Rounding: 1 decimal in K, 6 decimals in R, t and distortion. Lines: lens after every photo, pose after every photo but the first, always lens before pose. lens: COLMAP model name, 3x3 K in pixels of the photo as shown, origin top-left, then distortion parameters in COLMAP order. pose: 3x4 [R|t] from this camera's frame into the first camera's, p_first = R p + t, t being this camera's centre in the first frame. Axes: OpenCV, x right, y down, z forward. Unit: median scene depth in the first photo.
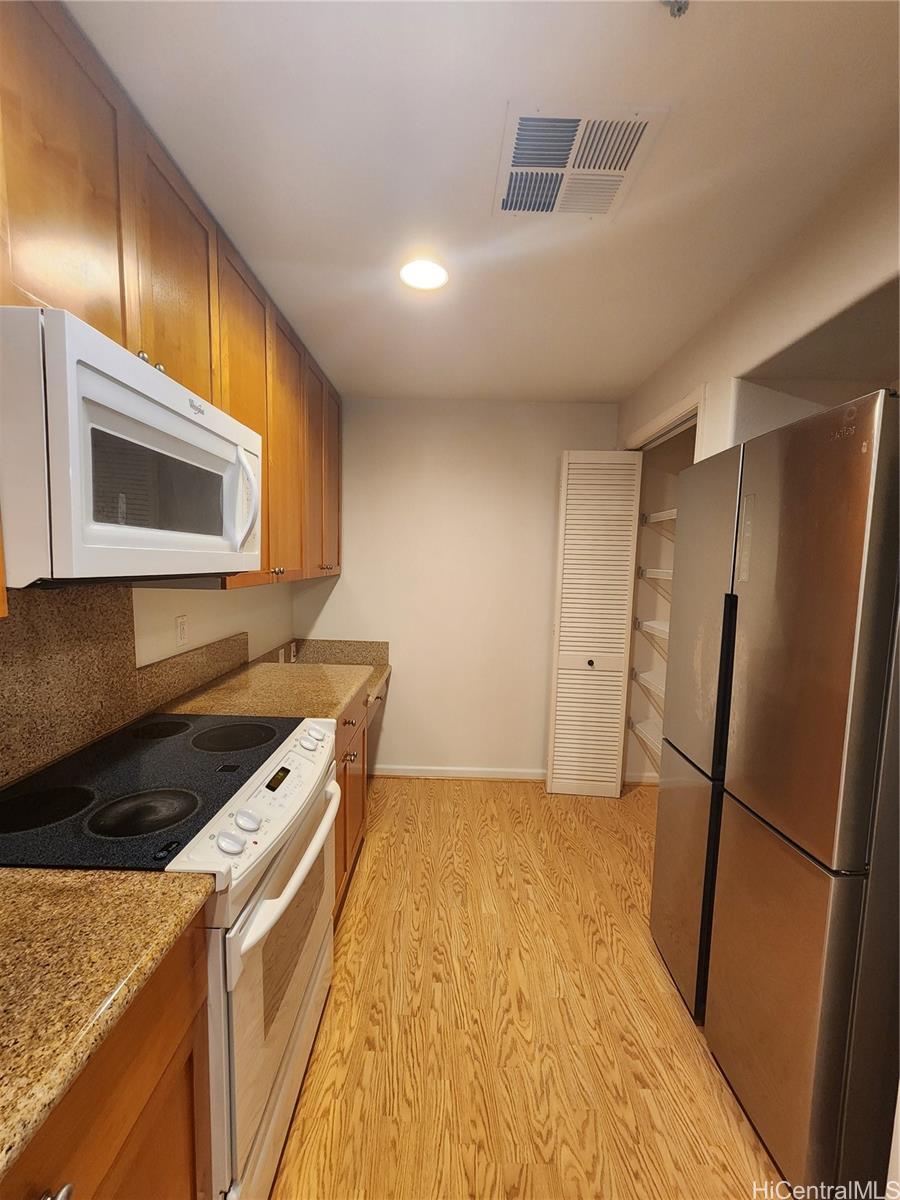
lens RADIAL K [[514.8, 0, 451.5], [0, 514.8, 616.5], [0, 0, 1]] dist [-0.001576, -0.000160]
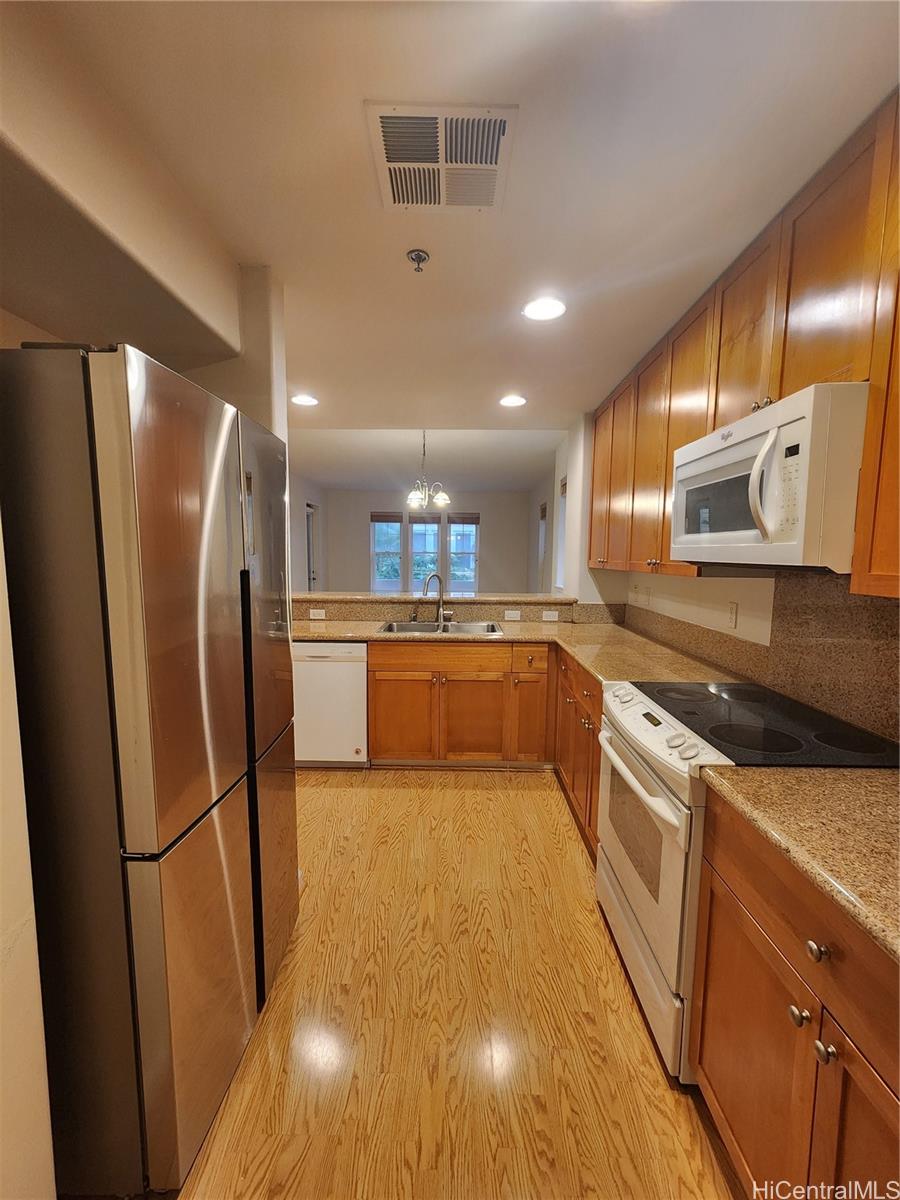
lens RADIAL K [[514.8, 0, 451.5], [0, 514.8, 616.5], [0, 0, 1]] dist [-0.001576, -0.000160]
pose [[-0.999325, -0.035411, 0.009813, 0.145634], [-0.032257, 0.973295, 0.227279, -0.189341], [-0.017599, 0.226809, -0.973780, 1.940326]]
